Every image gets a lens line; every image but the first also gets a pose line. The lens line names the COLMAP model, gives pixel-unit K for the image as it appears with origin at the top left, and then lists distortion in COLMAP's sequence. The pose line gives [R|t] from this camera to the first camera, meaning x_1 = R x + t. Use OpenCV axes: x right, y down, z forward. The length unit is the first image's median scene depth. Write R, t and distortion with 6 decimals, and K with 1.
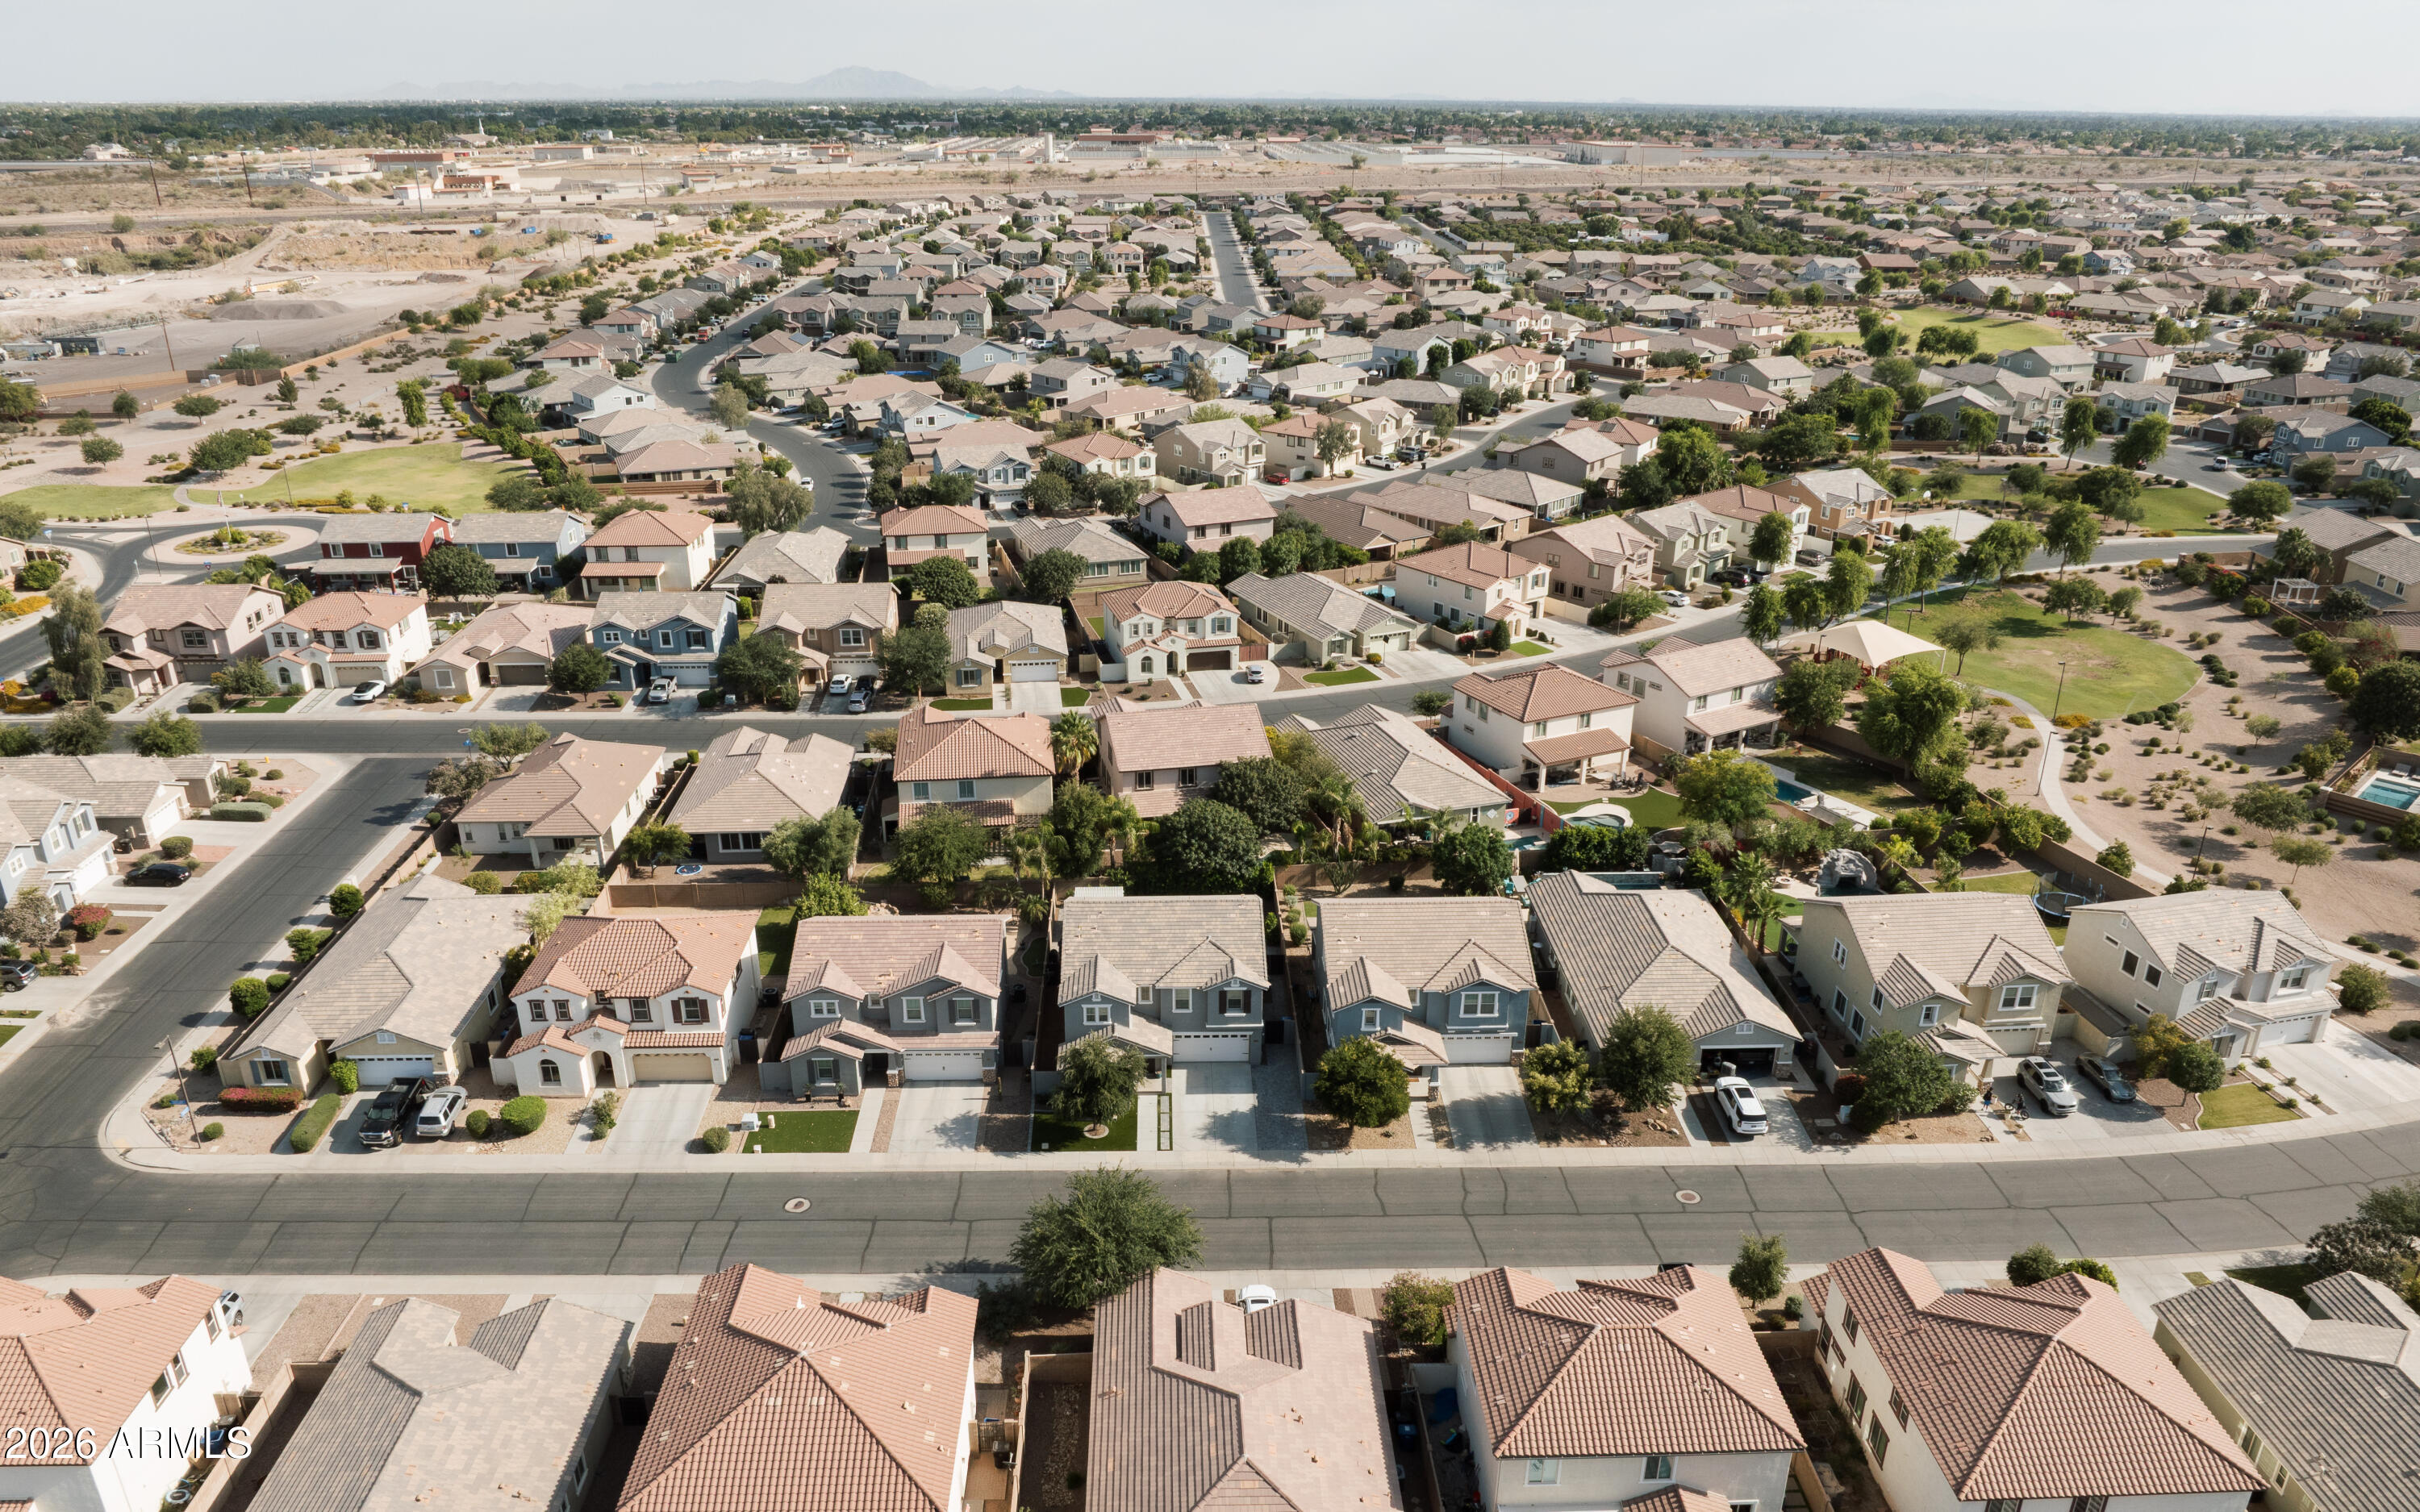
lens RADIAL K [[1741.5, 0, 1209.6], [0, 1741.5, 878.1], [0, 0, 1]] dist [-0.023512, -0.036175]
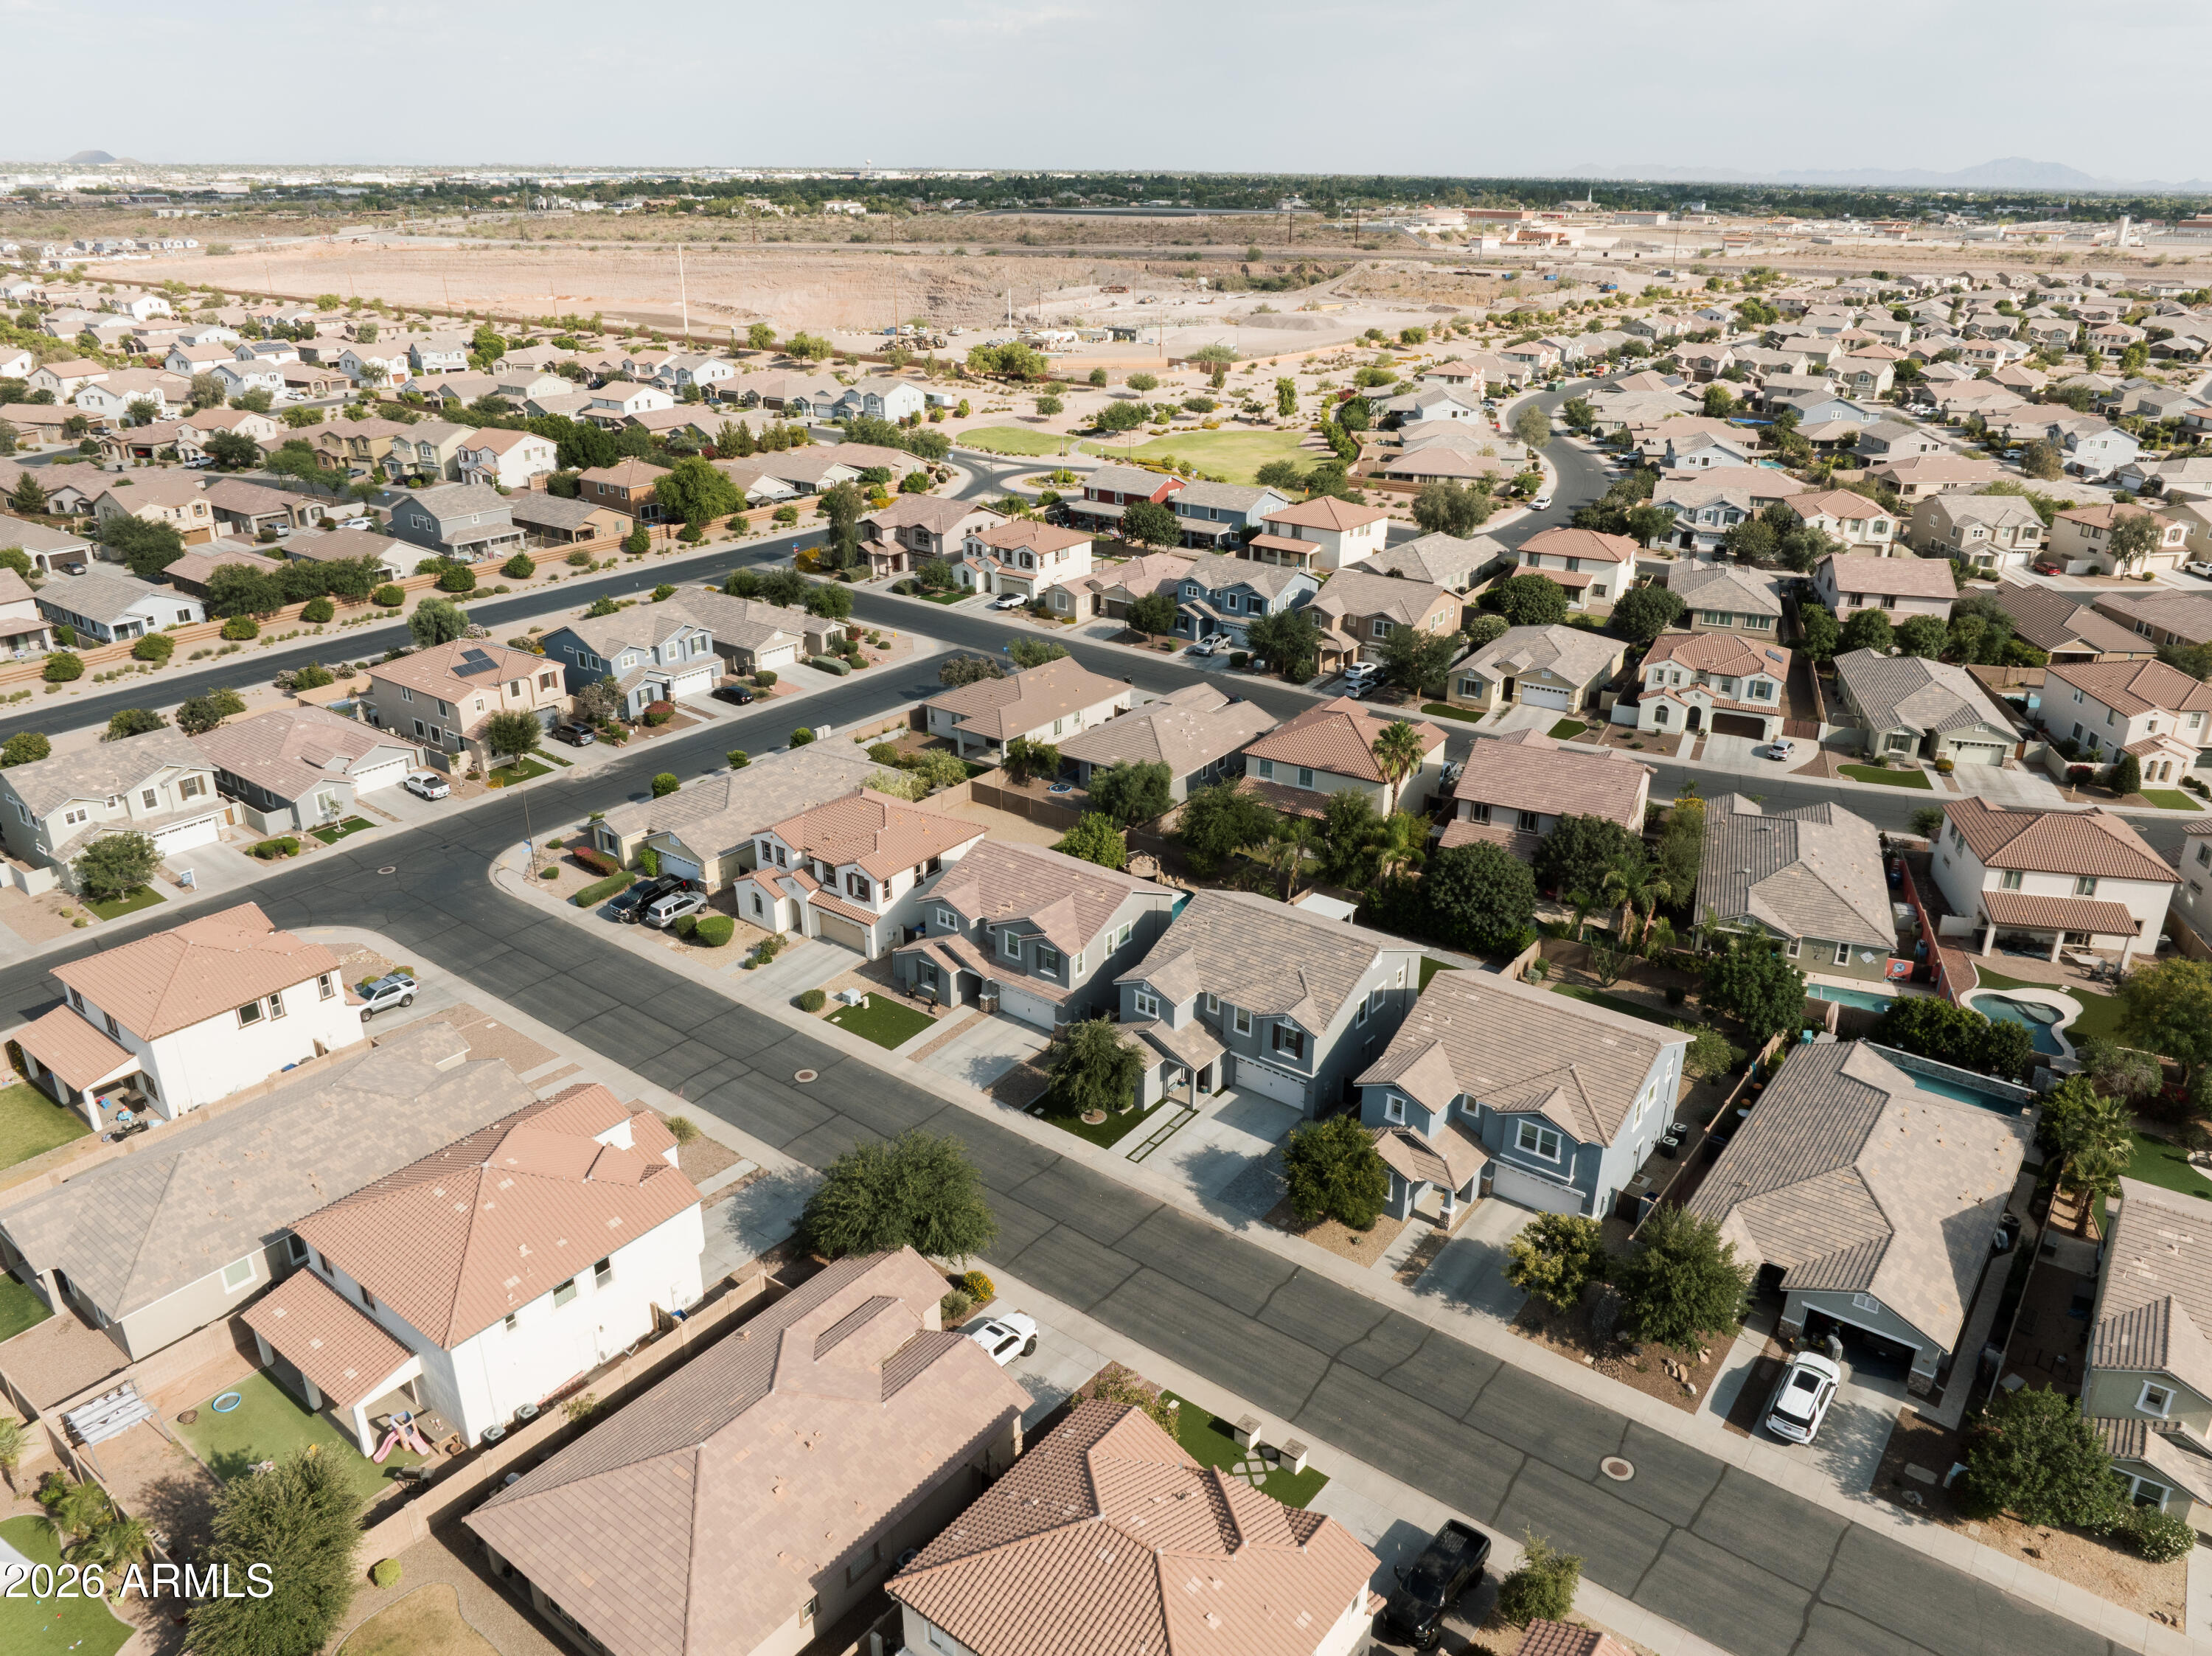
lens RADIAL K [[1551.0, 0, 1106.0], [0, 1551.0, 828.0], [0, 0, 1]] dist [-0.035486, -0.004485]
pose [[0.774656, 0.246863, -0.582209, 0.237541], [-0.261856, 0.963239, 0.060012, -0.036991], [0.575621, 0.105967, 0.810821, 0.170755]]
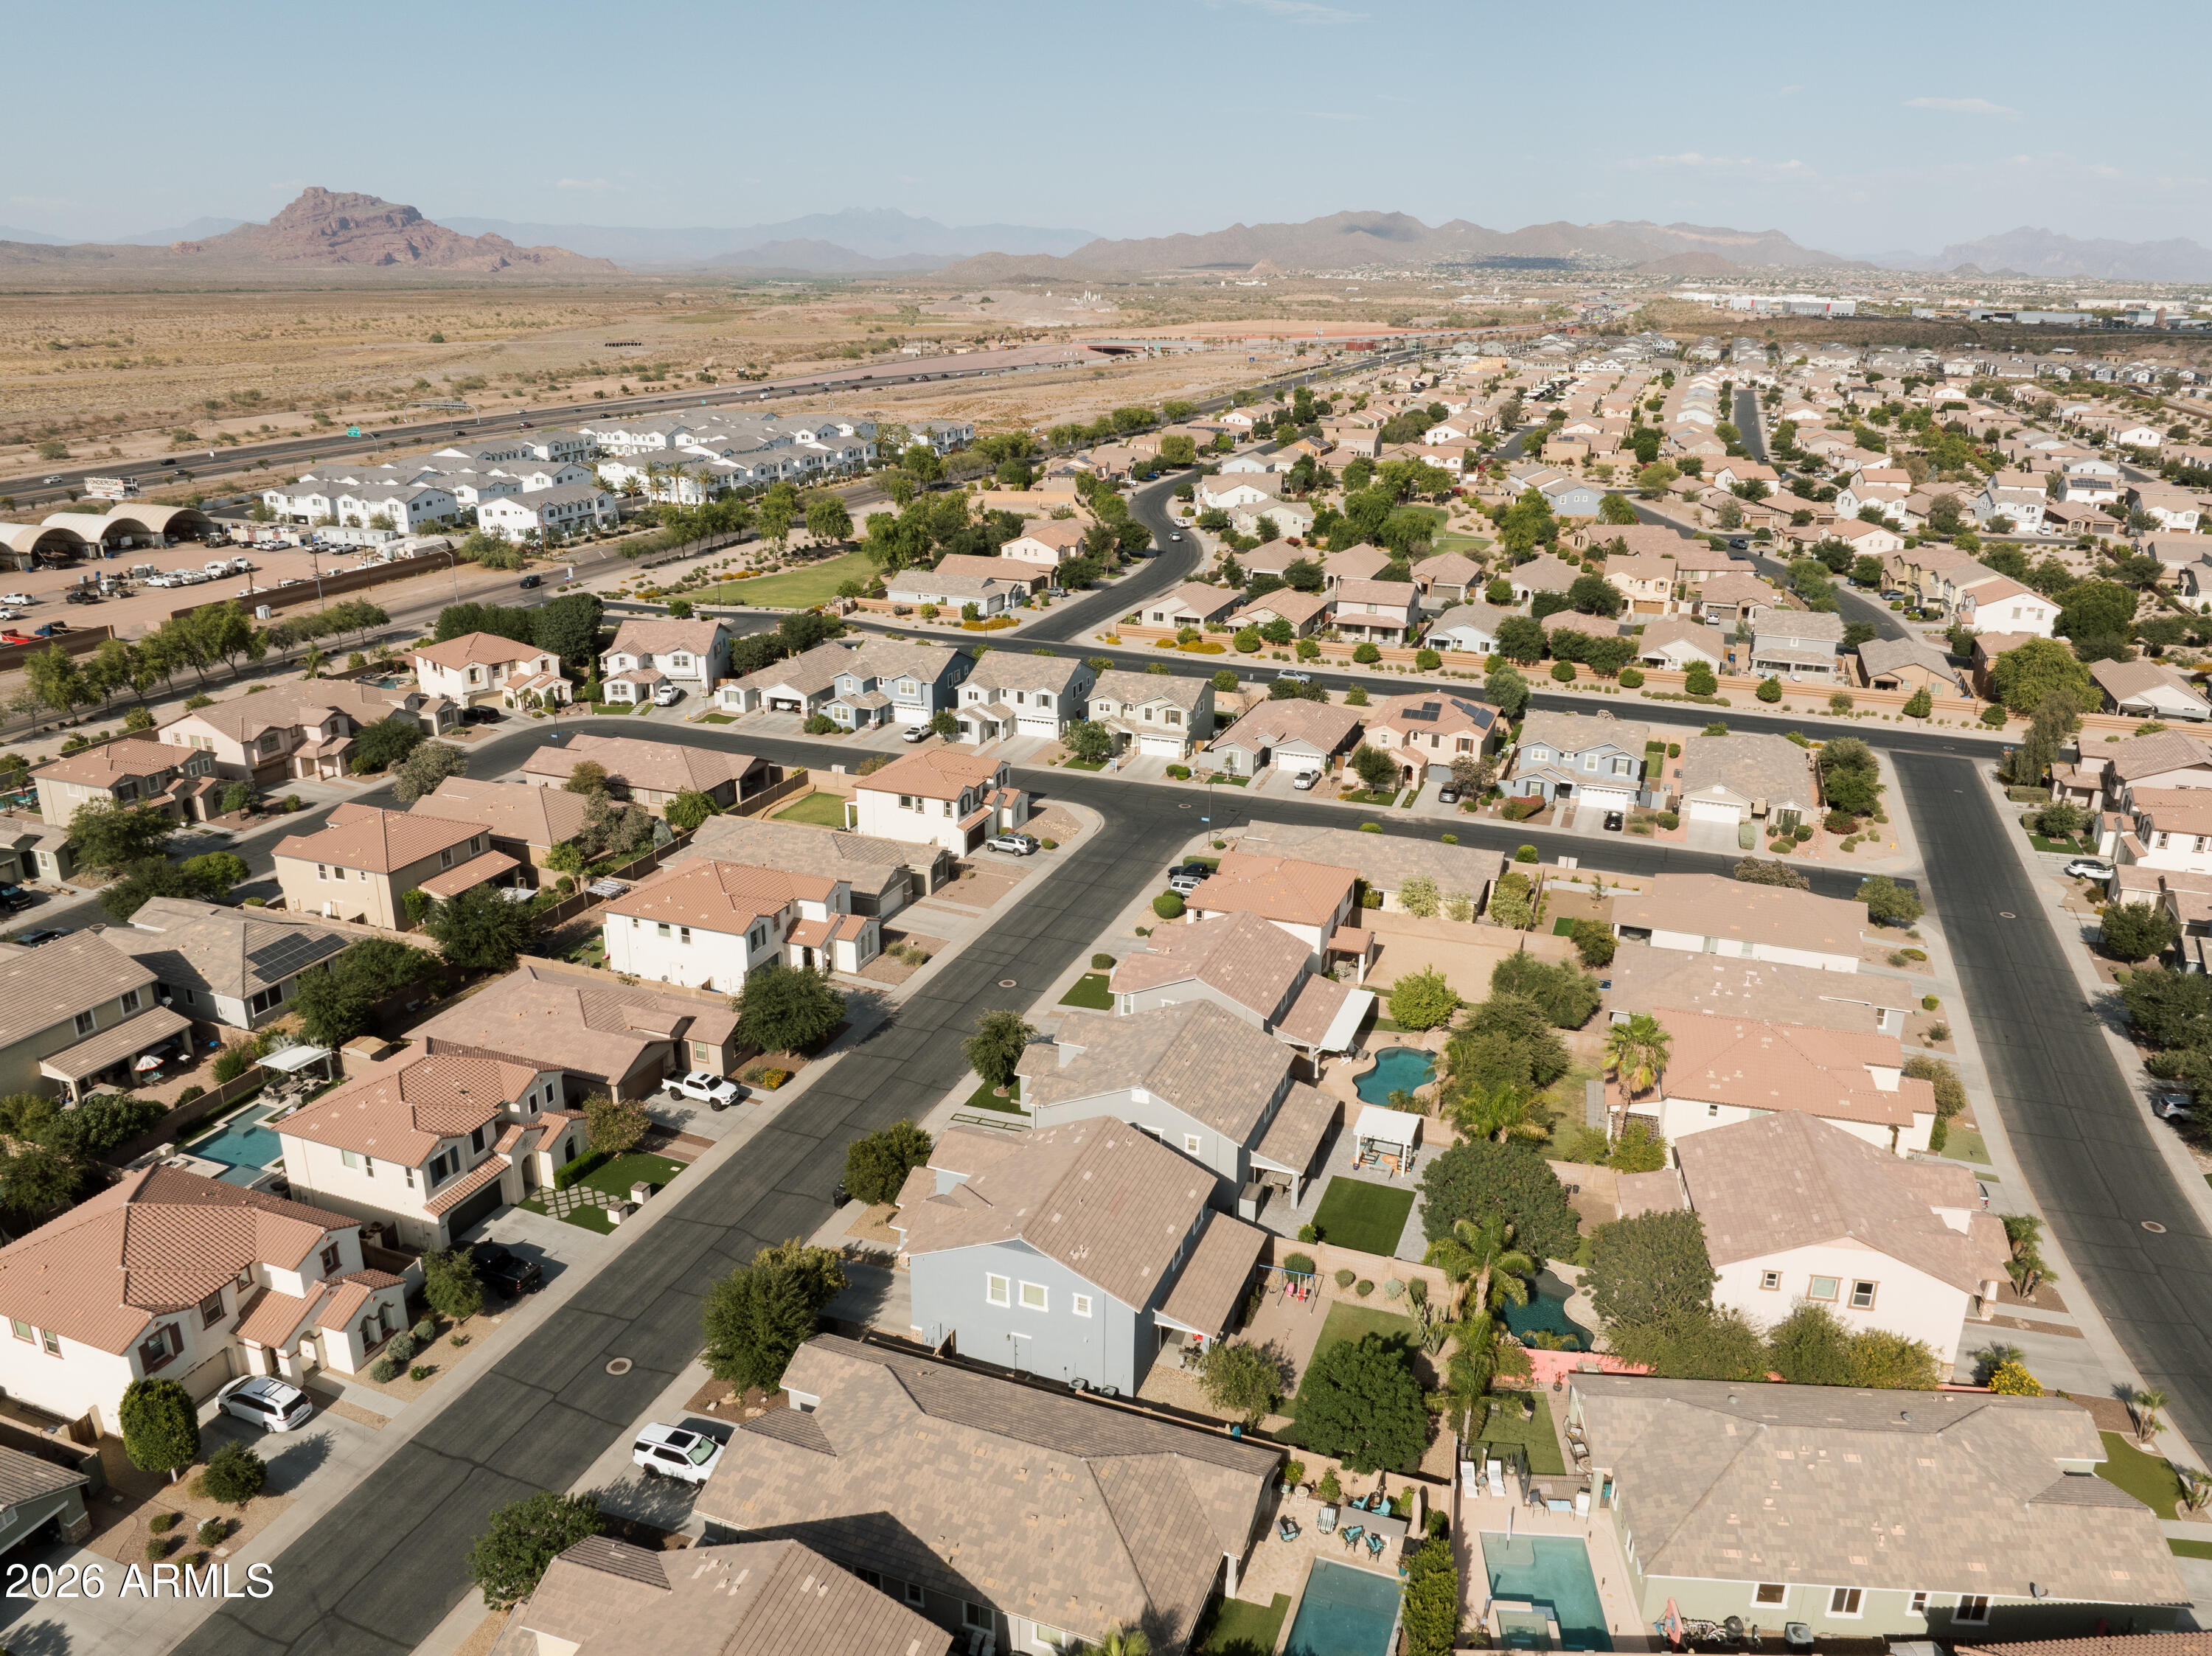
lens RADIAL K [[1551.0, 0, 1106.0], [0, 1551.0, 828.0], [0, 0, 1]] dist [-0.035486, -0.004485]
pose [[-0.387073, 0.299212, -0.872150, 0.452129], [-0.390038, 0.803954, 0.448920, -0.291456], [0.835491, 0.513936, -0.194485, 0.690771]]
